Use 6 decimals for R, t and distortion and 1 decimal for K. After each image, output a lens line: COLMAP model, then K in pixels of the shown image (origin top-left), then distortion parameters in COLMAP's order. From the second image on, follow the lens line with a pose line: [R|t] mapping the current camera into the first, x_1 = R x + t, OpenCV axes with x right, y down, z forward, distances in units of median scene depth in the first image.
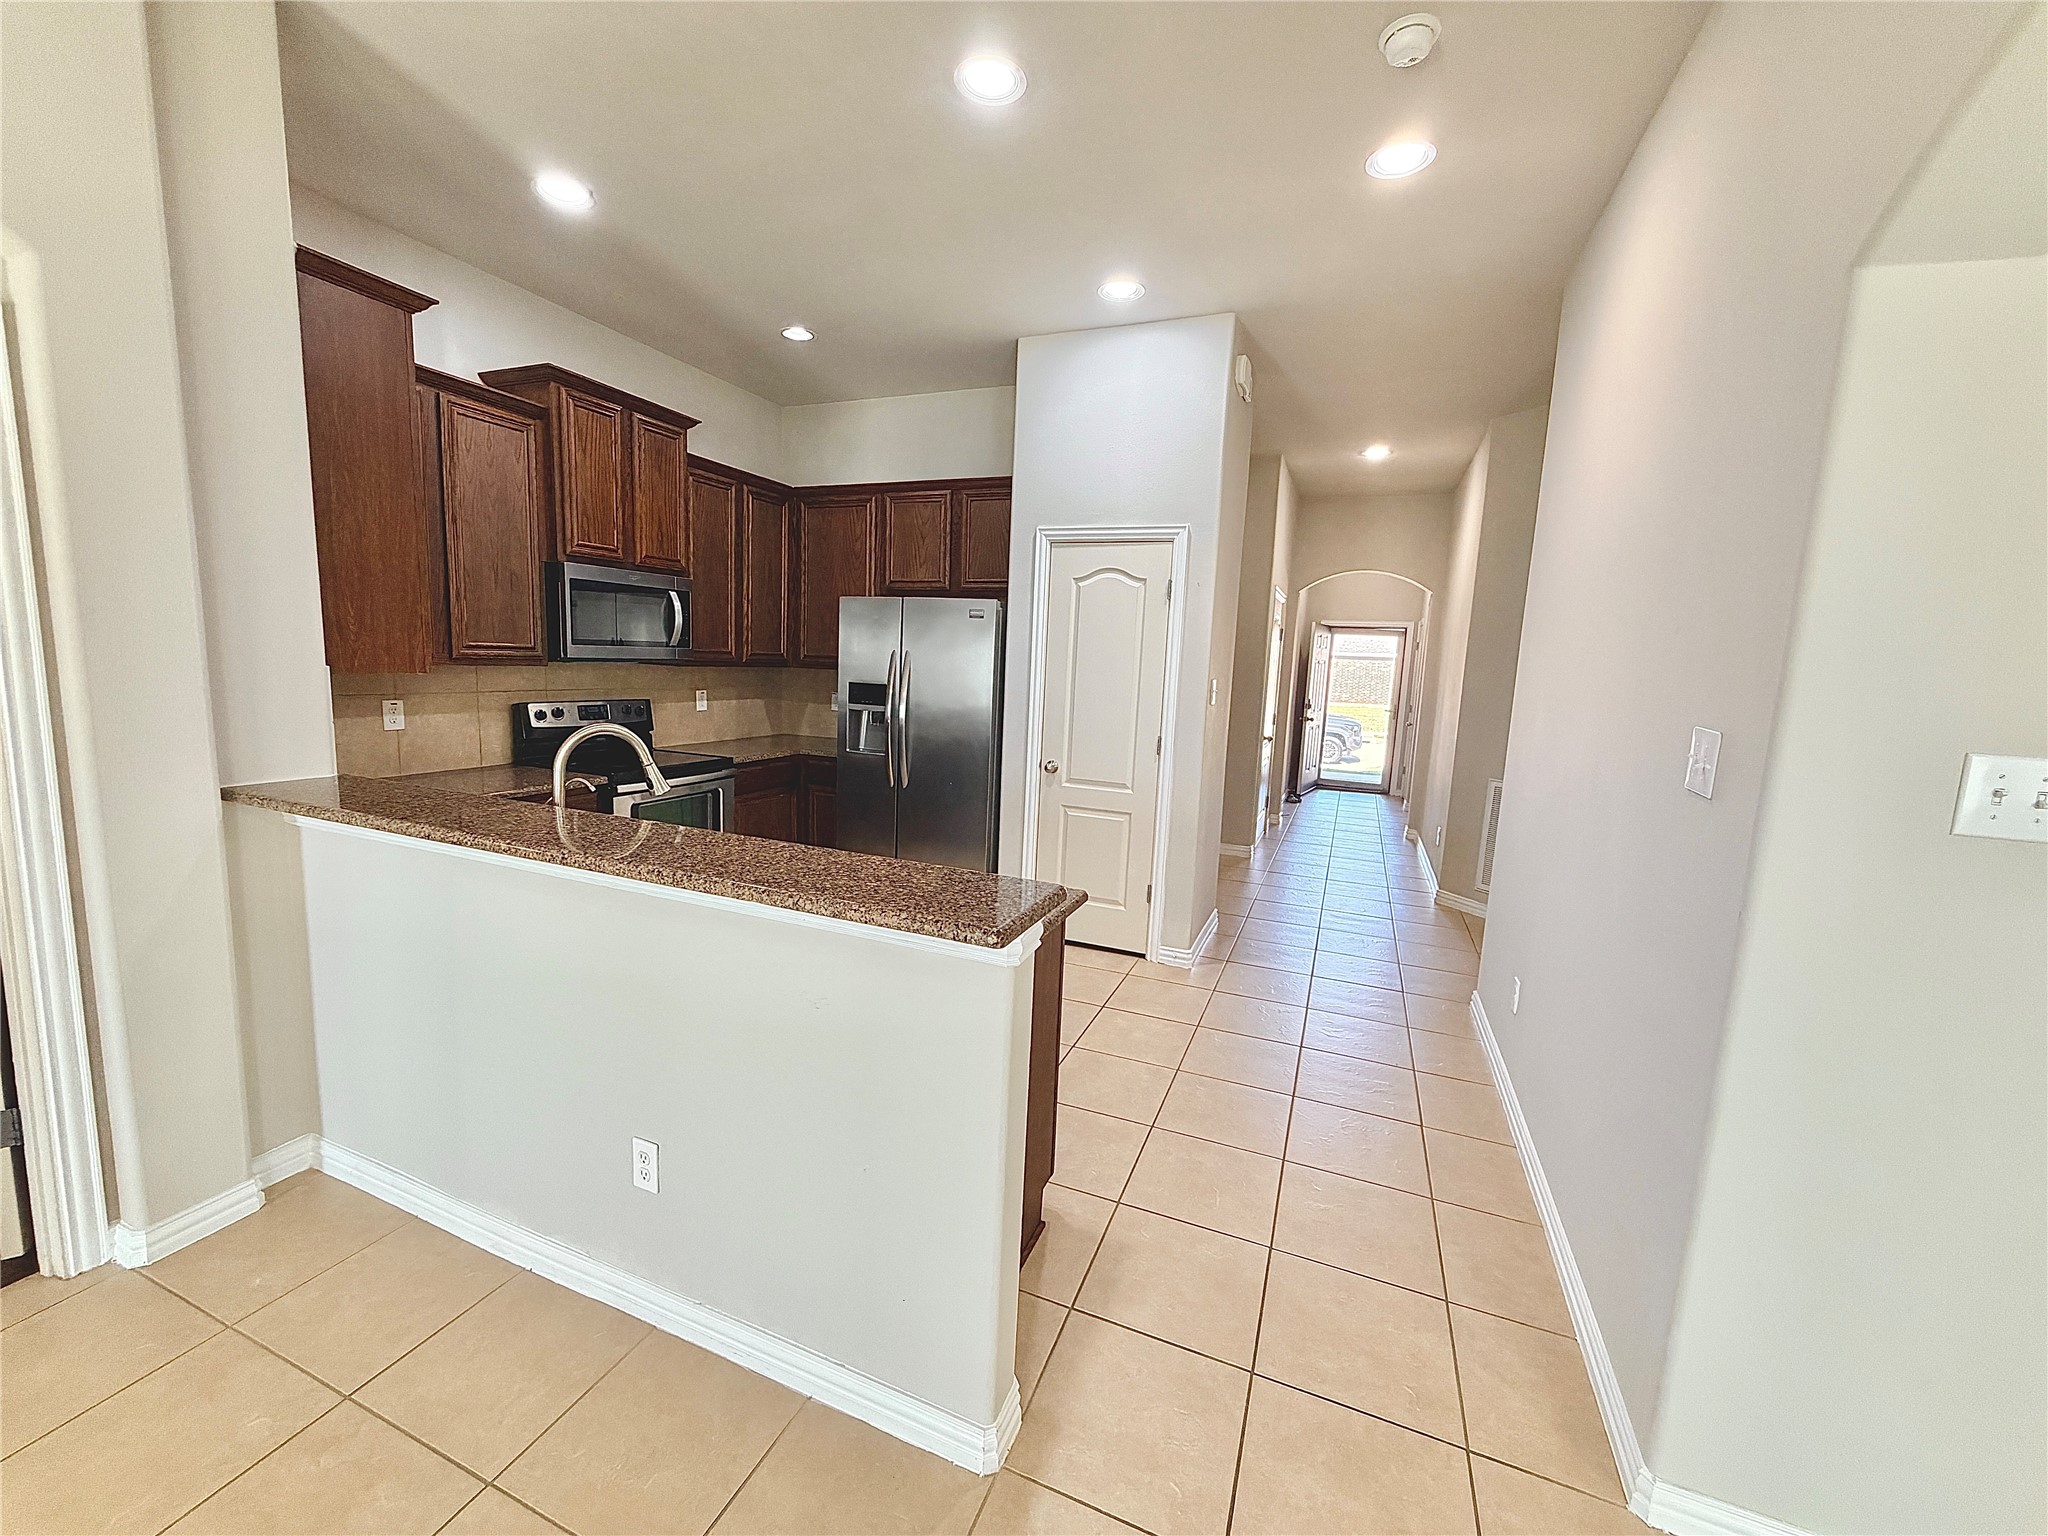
lens RADIAL K [[815.0, 0, 1020.0], [0, 815.0, 766.5], [0, 0, 1]] dist [0.000117, 0.000647]
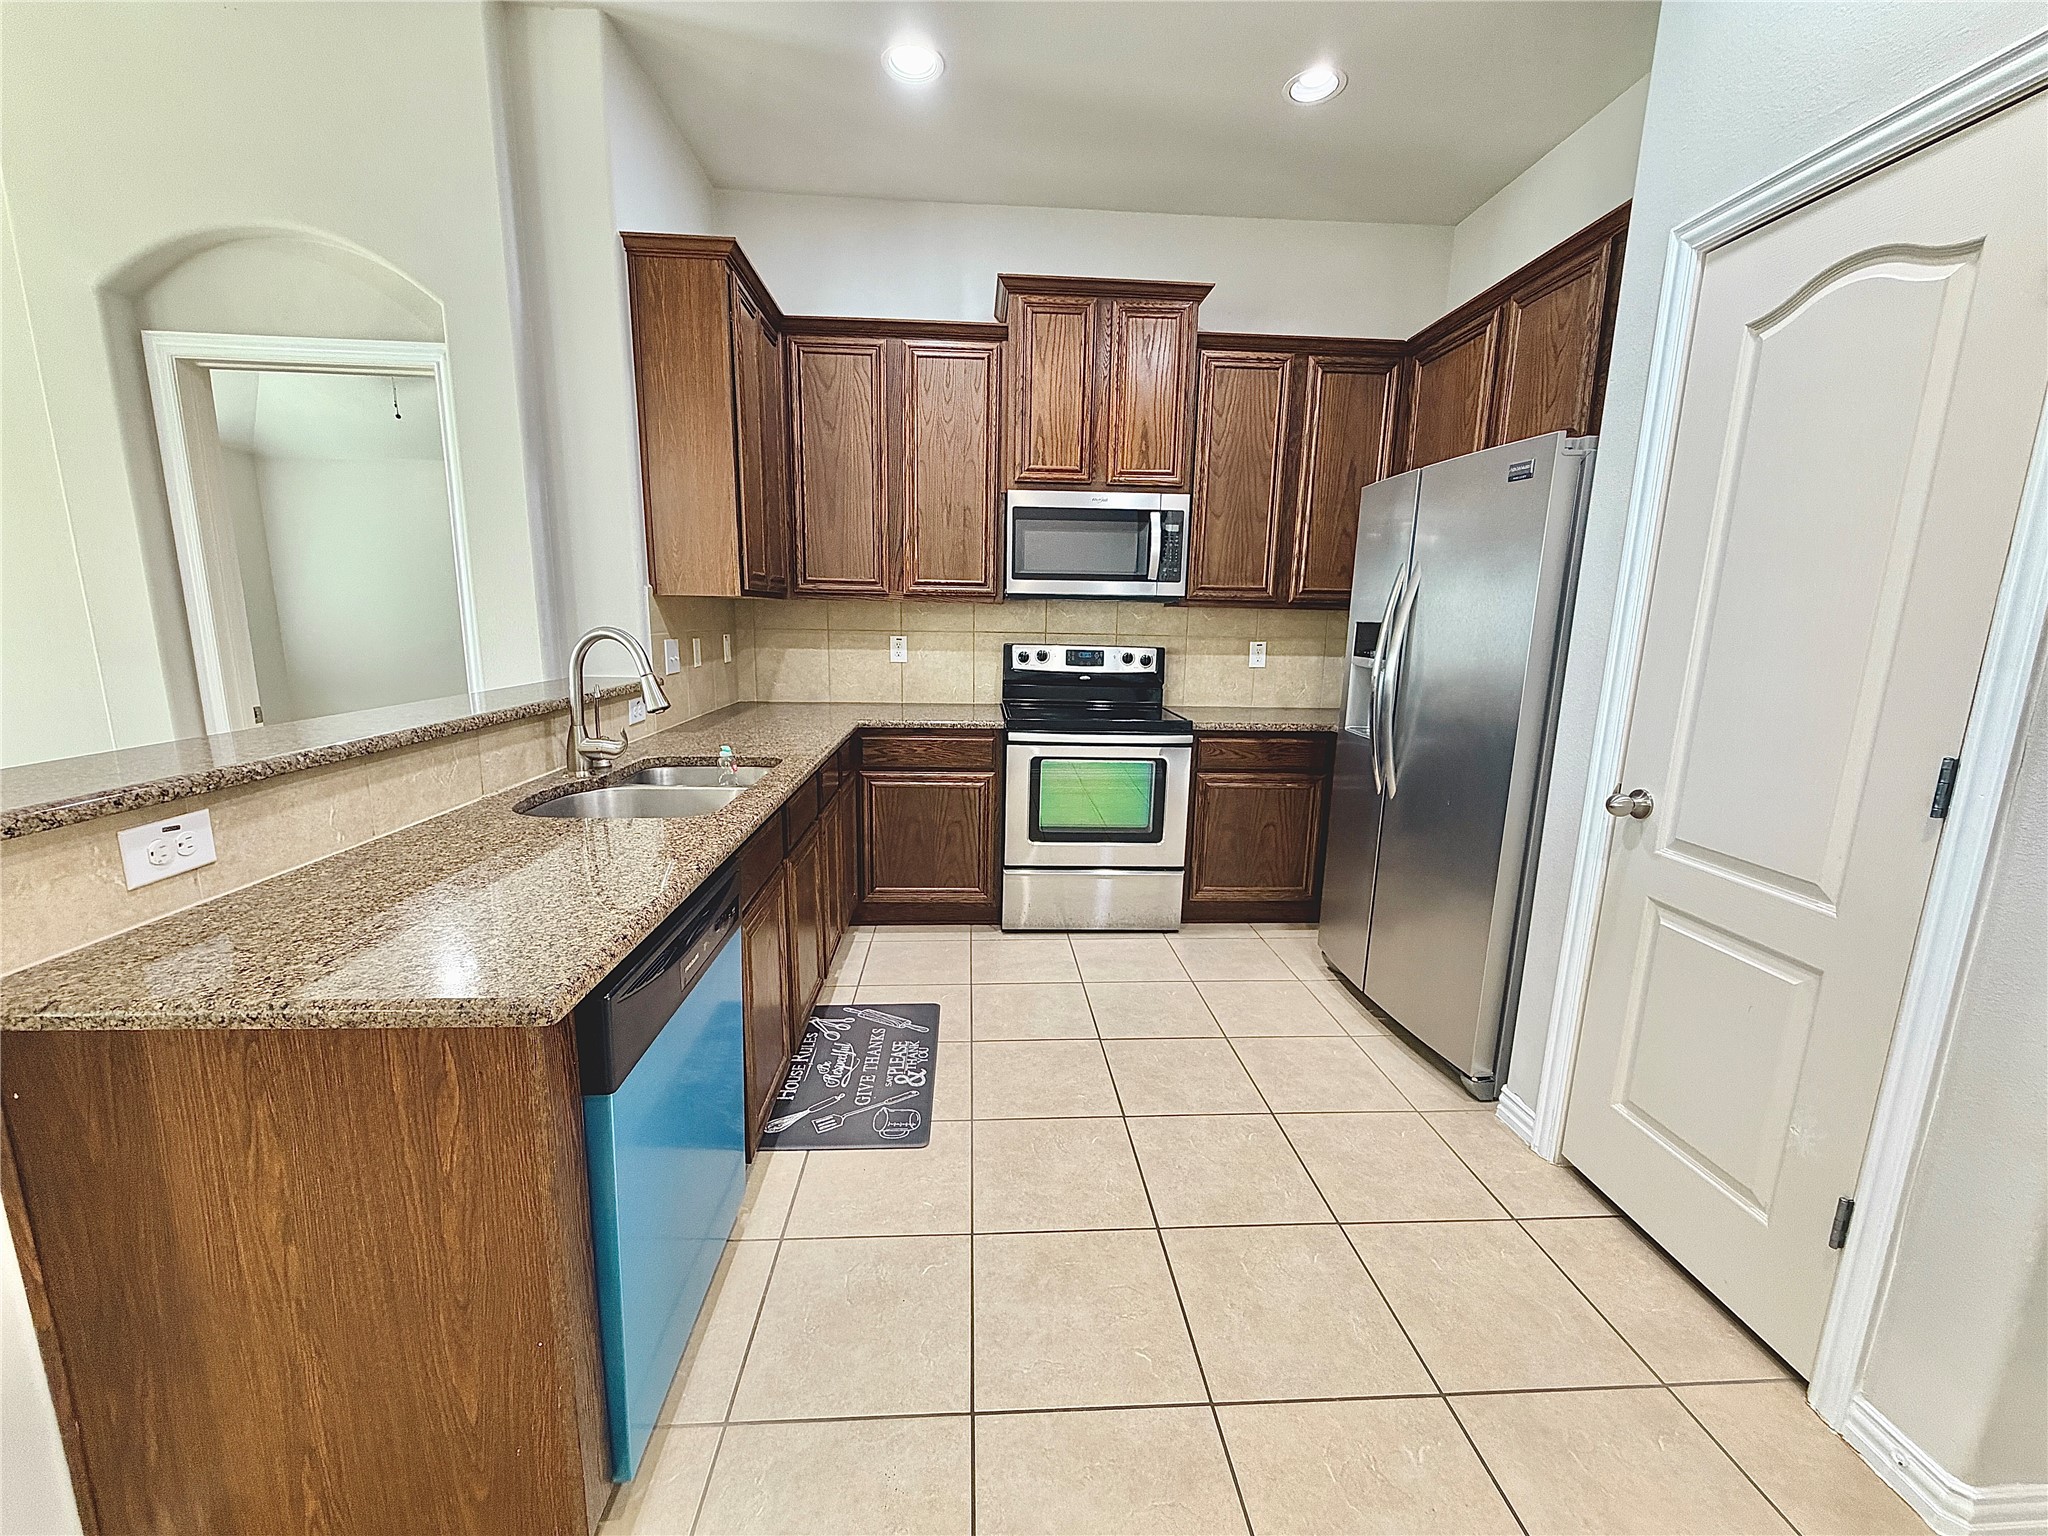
lens RADIAL K [[815.0, 0, 1017.9], [0, 815.0, 766.7], [0, 0, 1]] dist [0.000117, 0.000647]
pose [[0.435841, 0.133276, -0.890101, 0.283852], [-0.120522, 0.988711, 0.089026, -0.017976], [0.891918, 0.068476, 0.446983, 0.536479]]
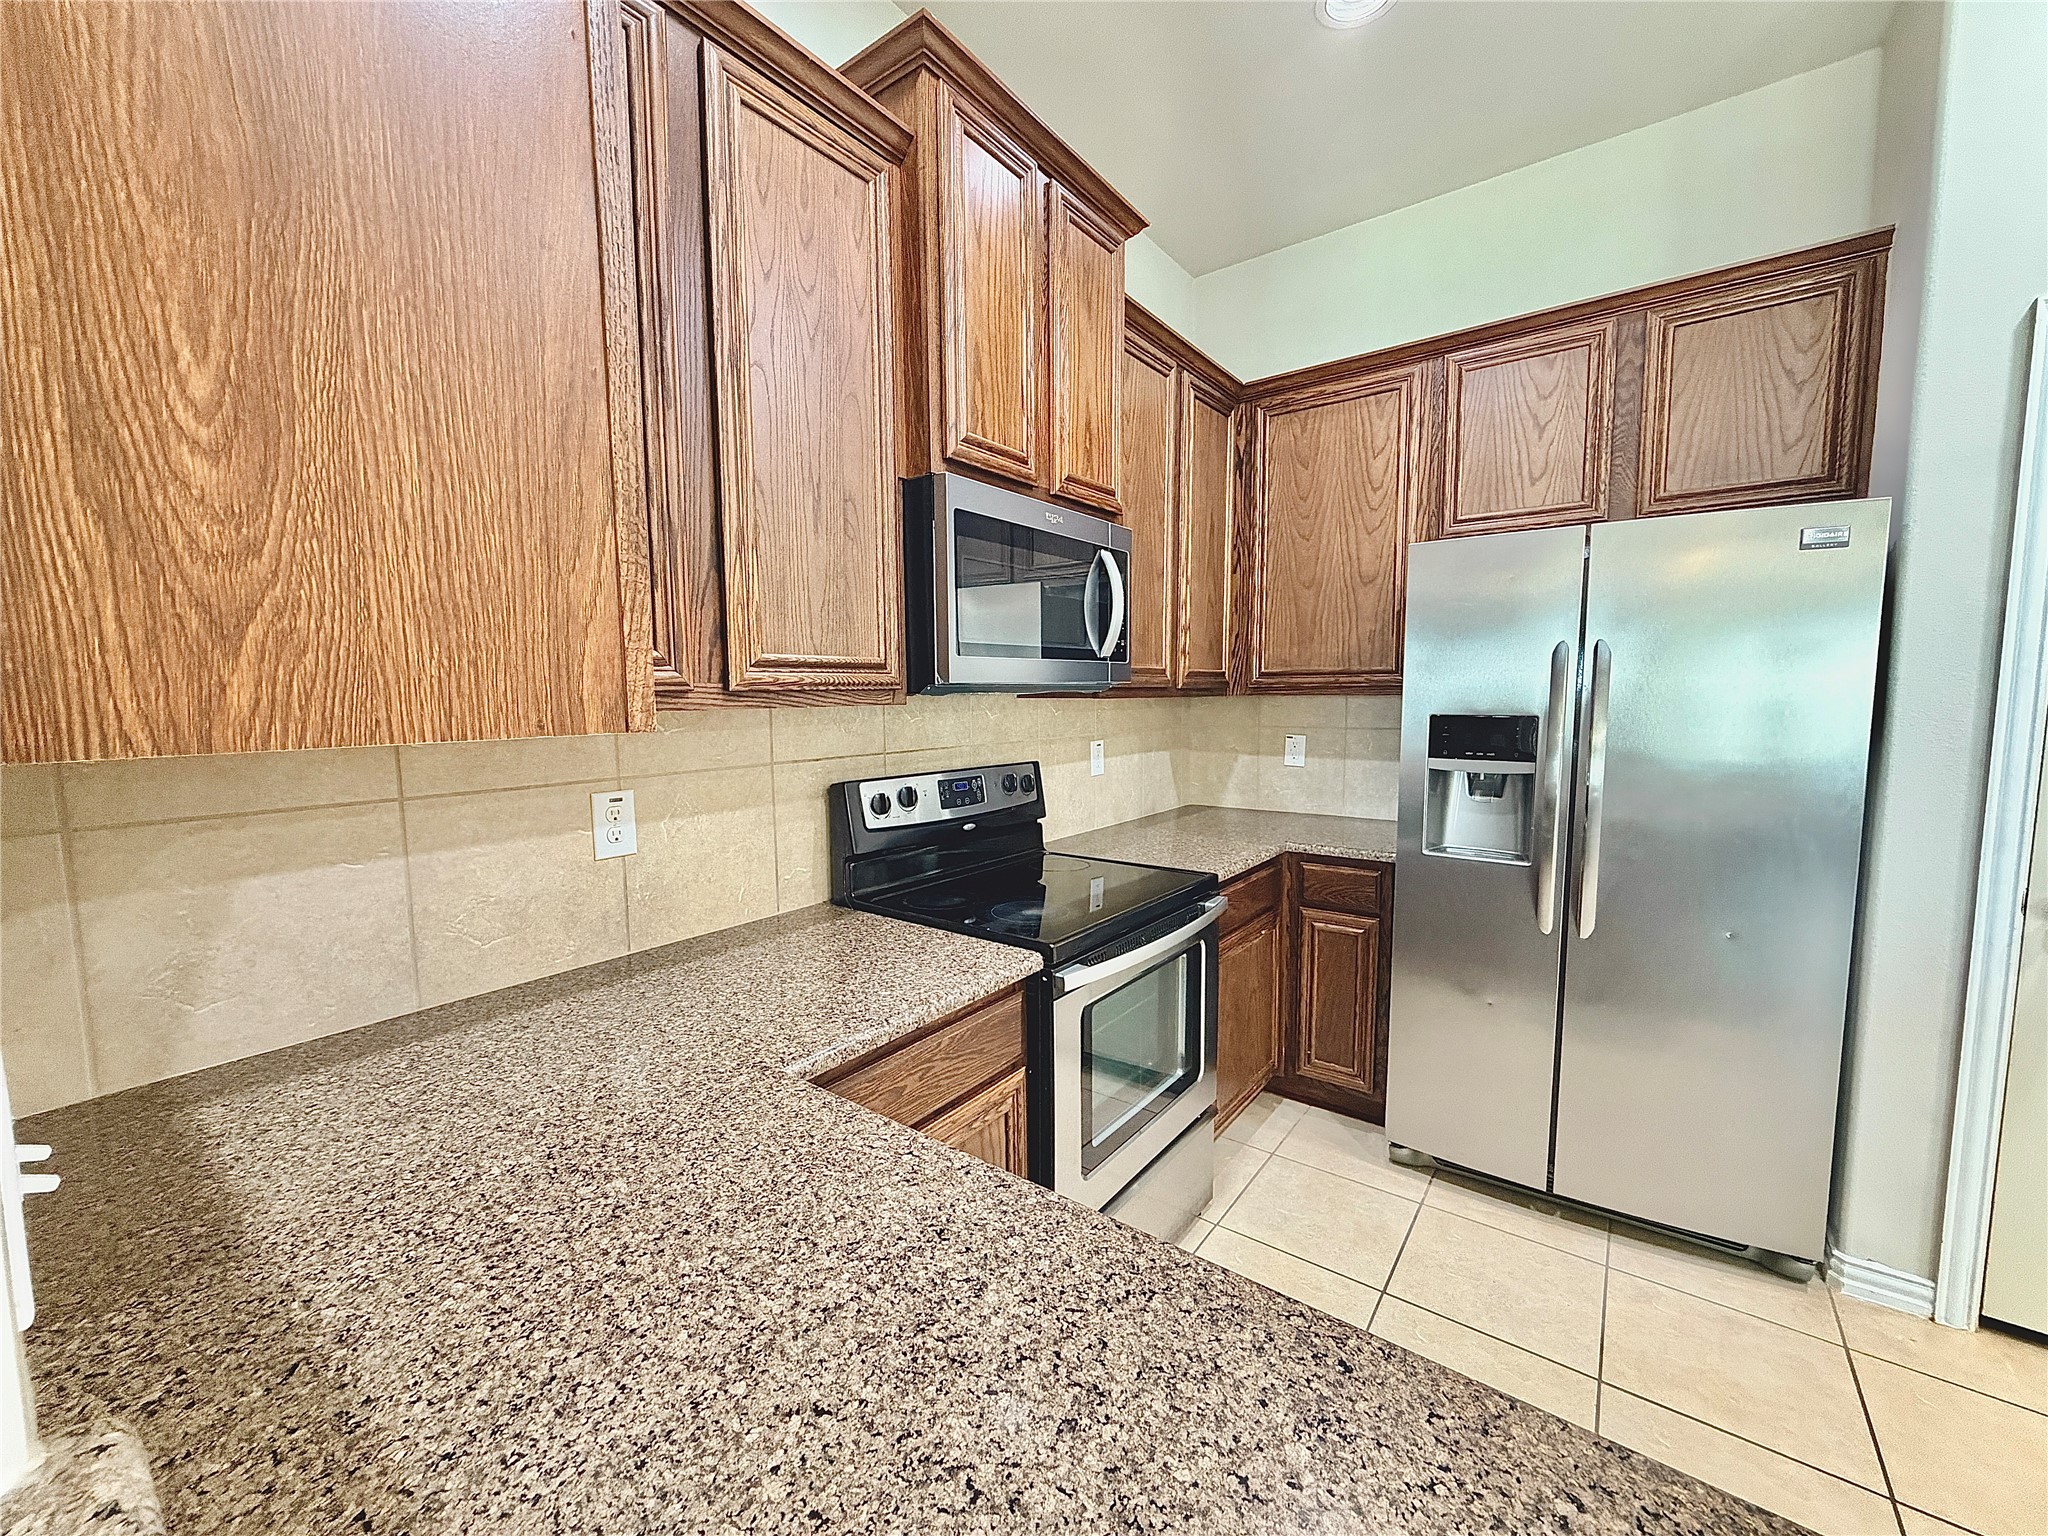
lens RADIAL K [[815.0, 0, 1021.4], [0, 815.0, 765.6], [0, 0, 1]] dist [0.000117, 0.000647]
pose [[0.965981, -0.025569, -0.257346, -0.356280], [0.013762, 0.998773, -0.047579, -0.058348], [0.258247, 0.042419, 0.965147, 0.510667]]
